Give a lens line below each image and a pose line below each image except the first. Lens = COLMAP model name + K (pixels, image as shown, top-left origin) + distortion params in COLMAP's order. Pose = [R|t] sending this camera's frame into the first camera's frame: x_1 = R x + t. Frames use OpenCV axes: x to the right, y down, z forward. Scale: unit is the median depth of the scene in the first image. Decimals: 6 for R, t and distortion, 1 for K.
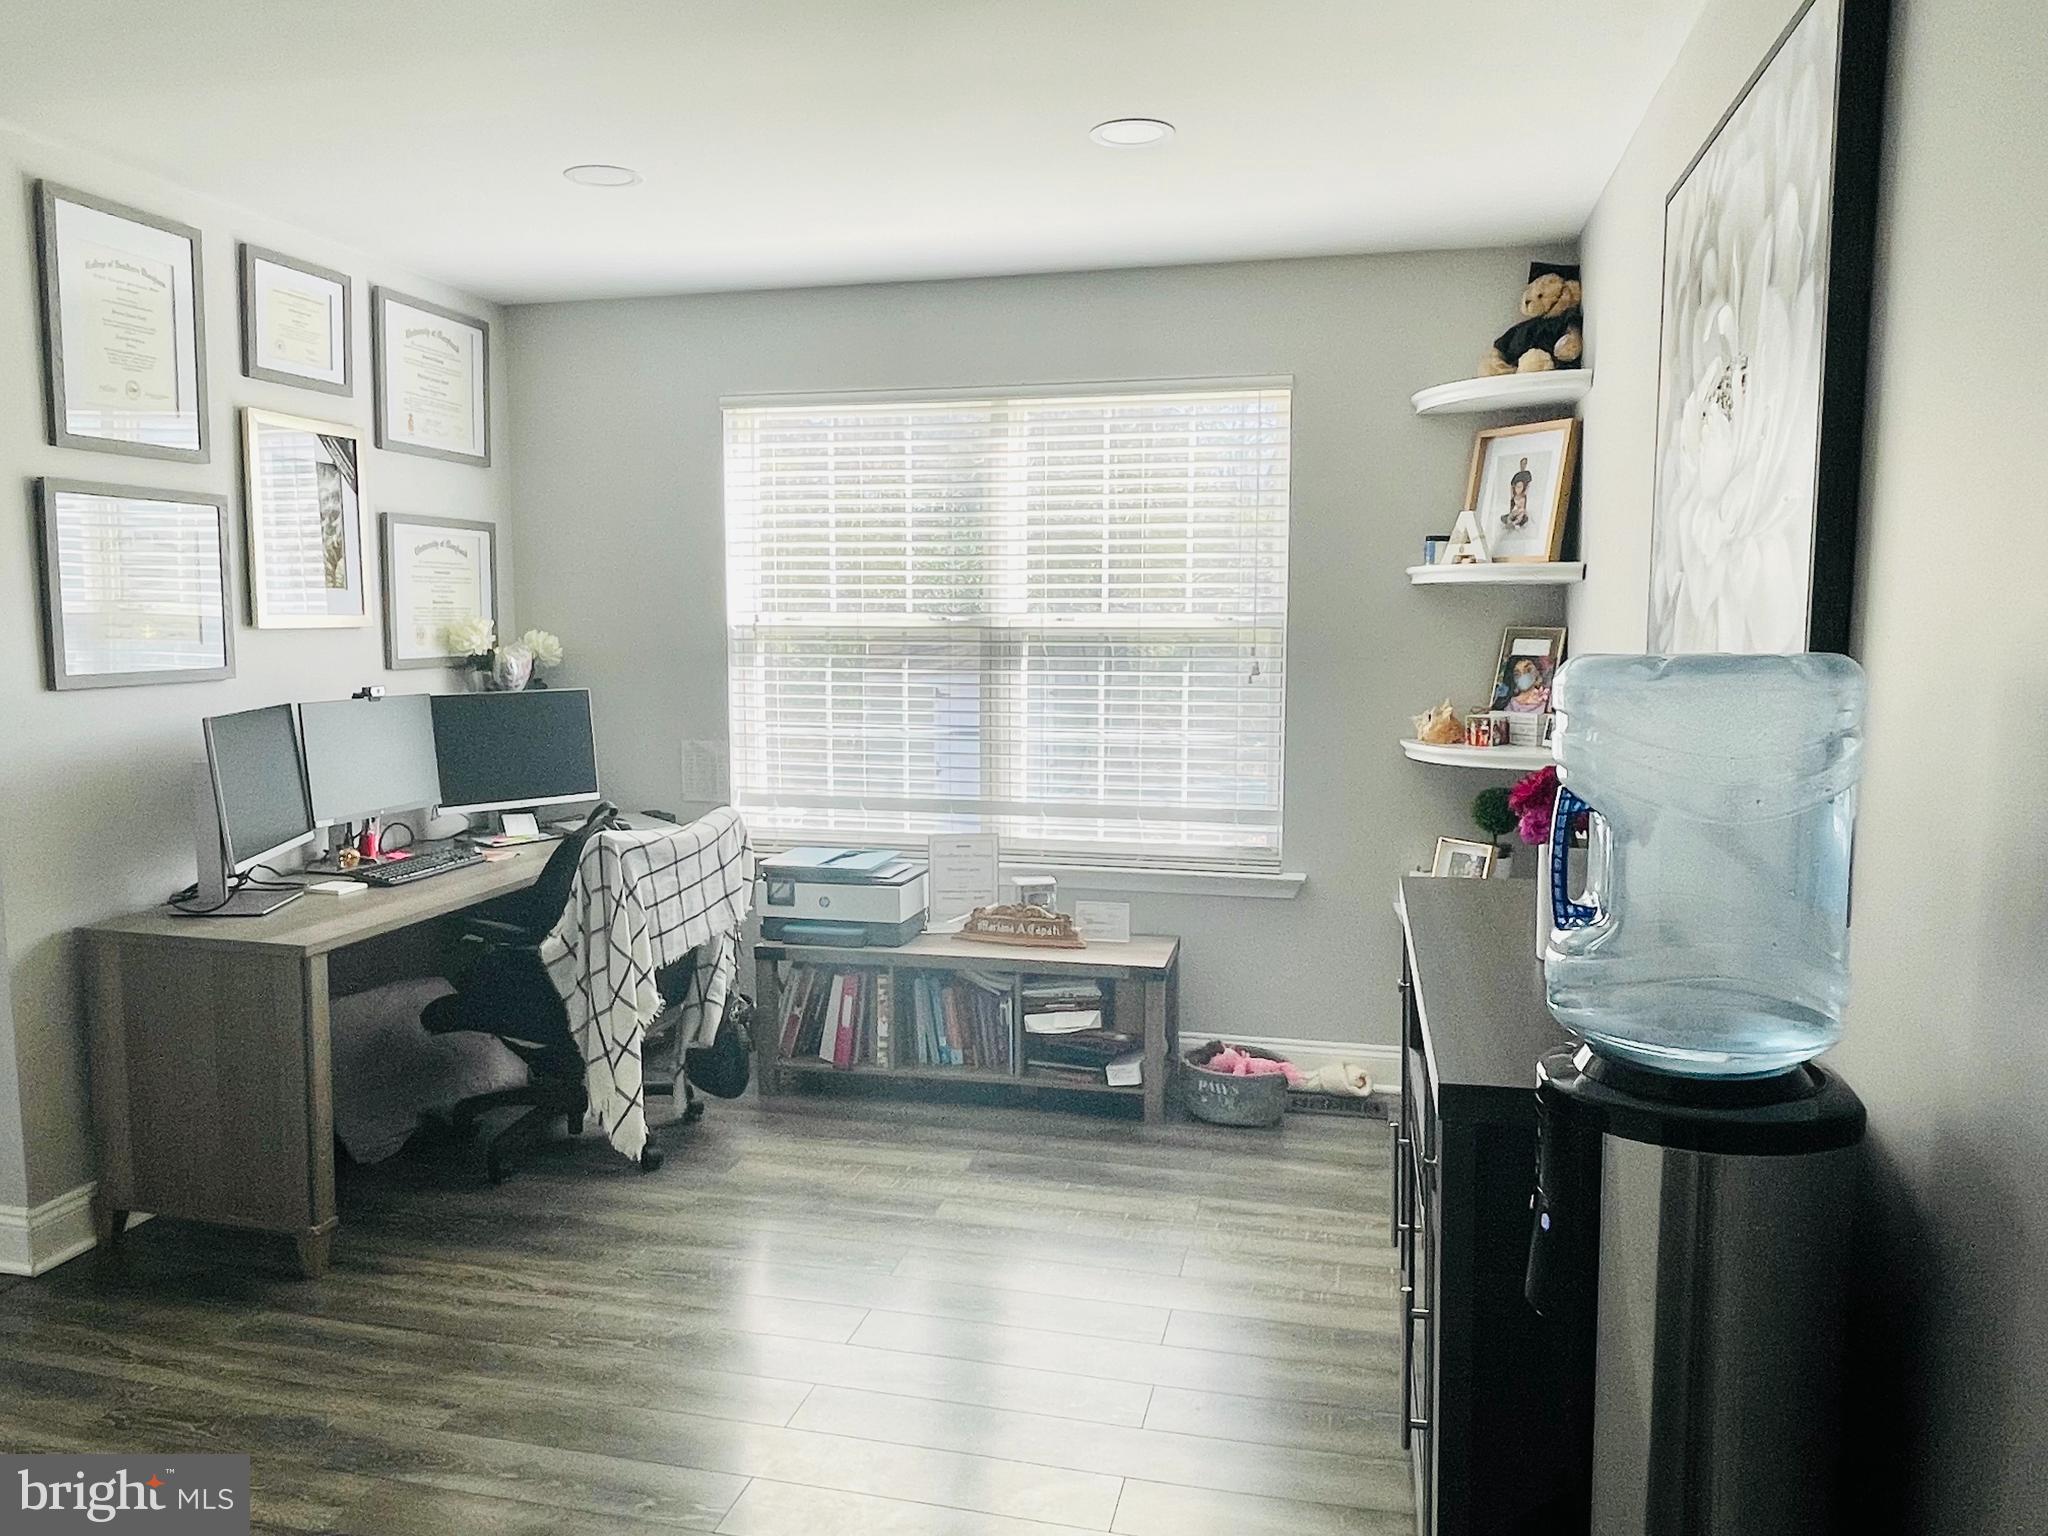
lens RADIAL K [[1490.6, 0, 989.8], [0, 1490.6, 777.6], [0, 0, 1]] dist [0.039653, -0.074974]
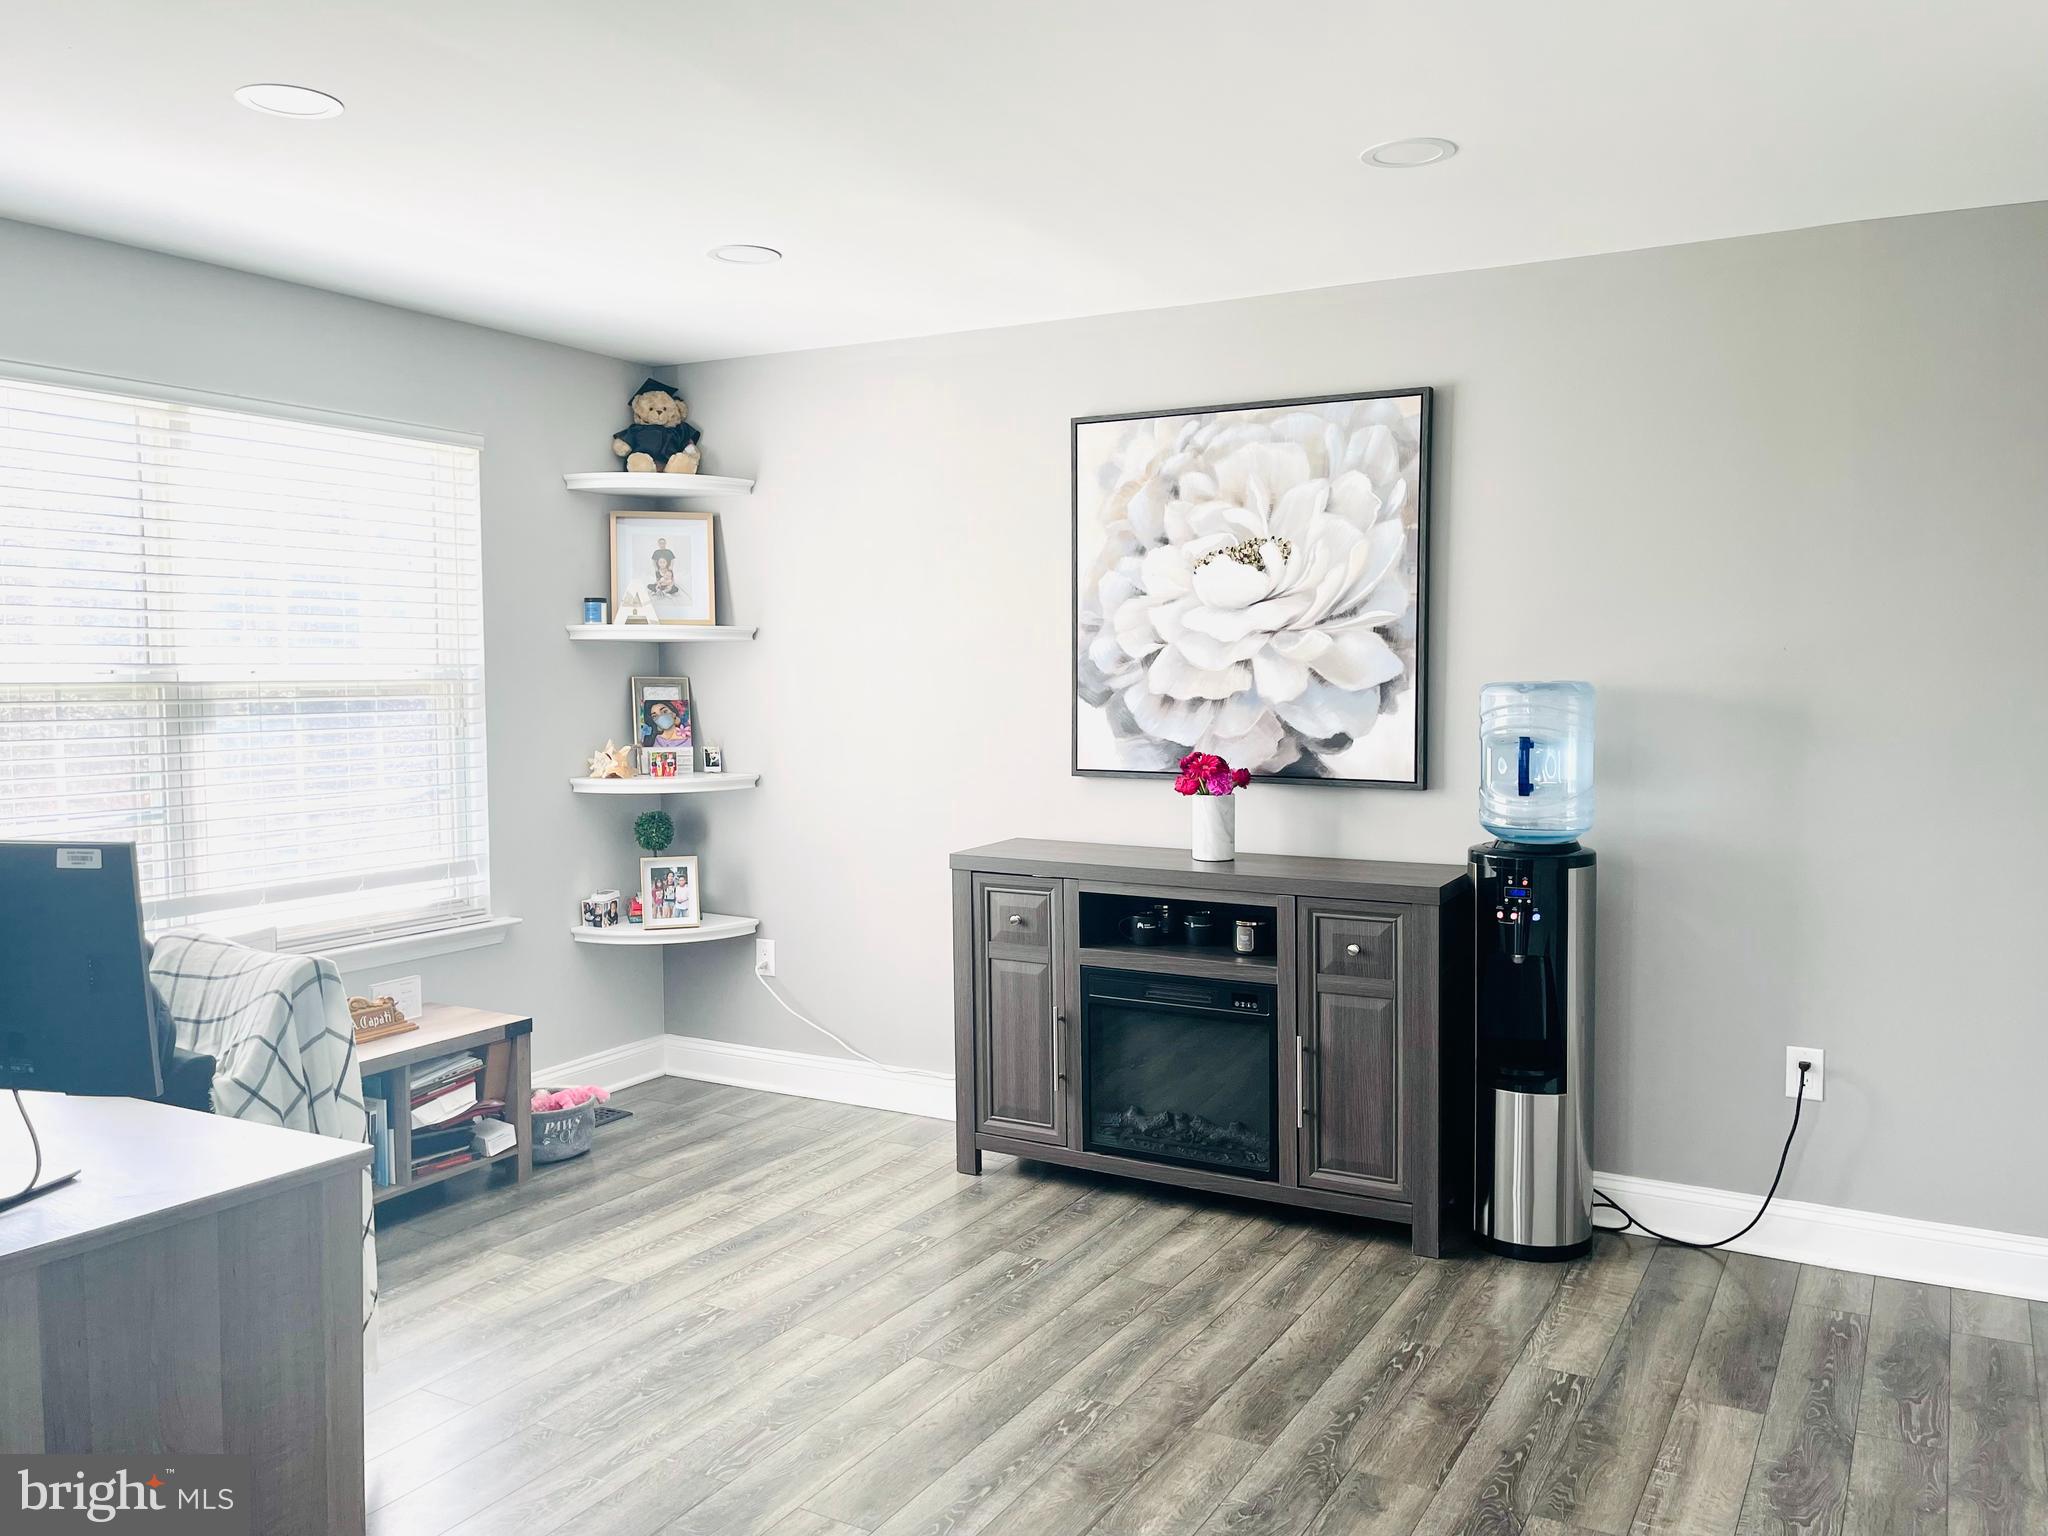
lens RADIAL K [[1606.3, 0, 1024.7], [0, 1606.3, 764.0], [0, 0, 1]] dist [0.004127, 0.001750]
pose [[0.259272, -0.058858, 0.964009, -0.815253], [0.104690, 0.993973, 0.032531, -0.041755], [-0.960114, 0.092488, 0.263871, 0.379074]]
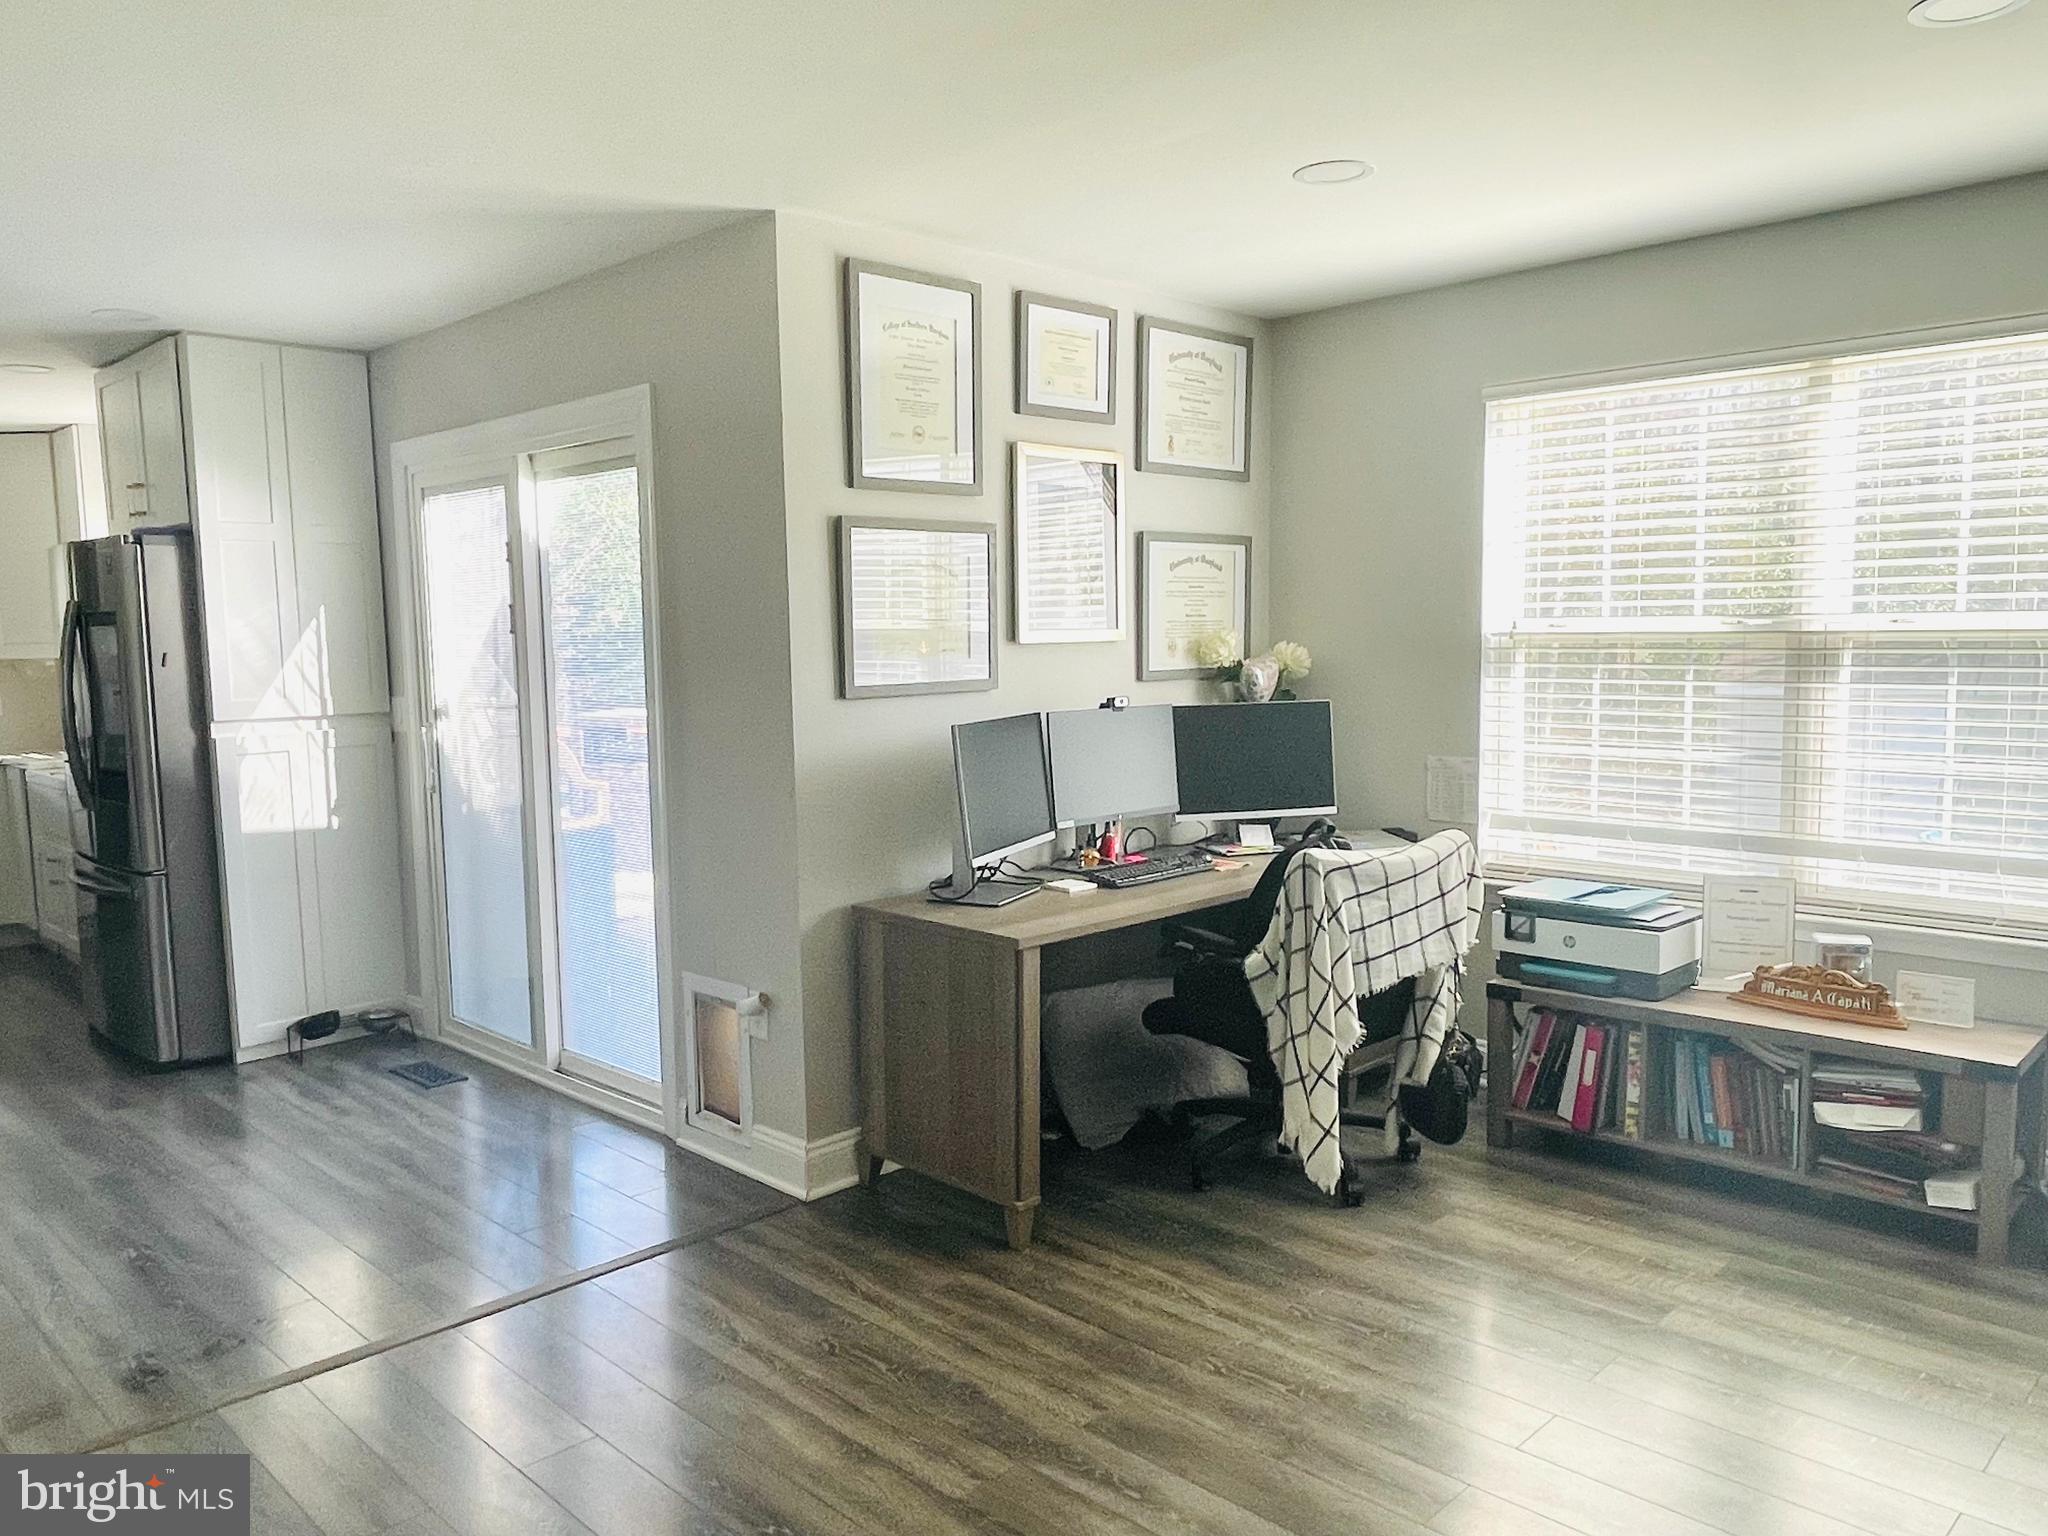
lens RADIAL K [[1490.6, 0, 989.8], [0, 1490.6, 777.6], [0, 0, 1]] dist [0.039653, -0.074974]
pose [[0.854696, 0.036879, -0.517817, 0.056743], [-0.039508, 0.999202, 0.005954, -0.006877], [0.517623, 0.015369, 0.855471, 0.055020]]
